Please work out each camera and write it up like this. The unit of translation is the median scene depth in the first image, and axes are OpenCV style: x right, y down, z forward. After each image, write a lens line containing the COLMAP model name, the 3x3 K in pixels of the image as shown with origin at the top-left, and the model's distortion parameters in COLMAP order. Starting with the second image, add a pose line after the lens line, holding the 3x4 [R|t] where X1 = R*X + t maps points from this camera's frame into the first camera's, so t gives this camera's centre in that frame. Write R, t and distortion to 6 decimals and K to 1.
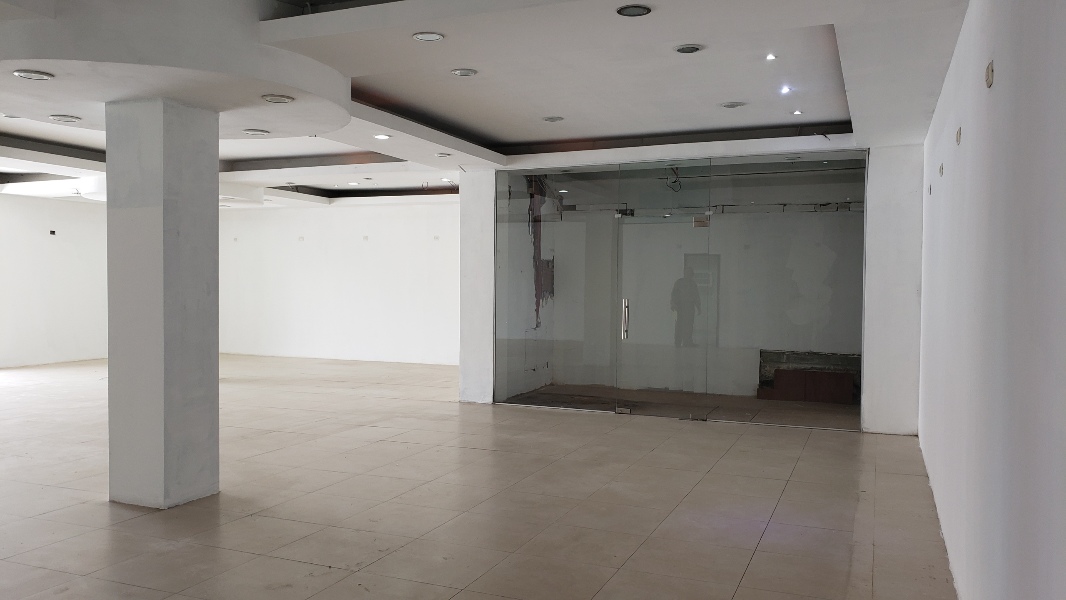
lens RADIAL K [[824.6, 0, 532.4], [0, 824.6, 298.1], [0, 0, 1]] dist [0.013405, -0.005448]
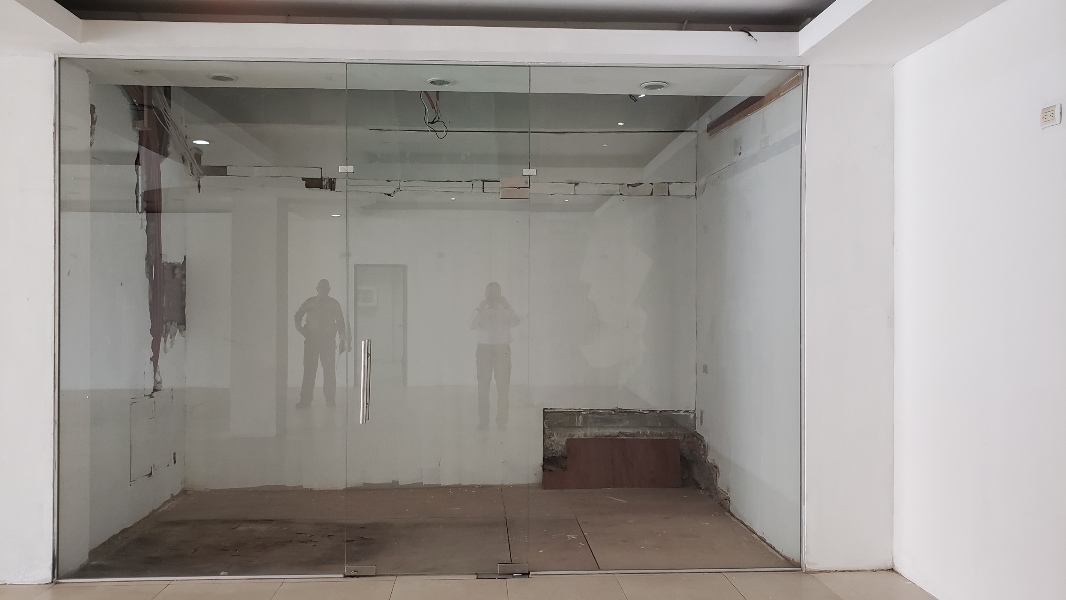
lens RADIAL K [[824.6, 0, 533.6], [0, 824.6, 305.3], [0, 0, 1]] dist [0.013405, -0.005448]
pose [[0.895841, -0.006756, 0.444324, -0.011884], [0.012260, 0.999880, -0.009516, -0.011376], [-0.444206, 0.013973, 0.895816, 0.435965]]
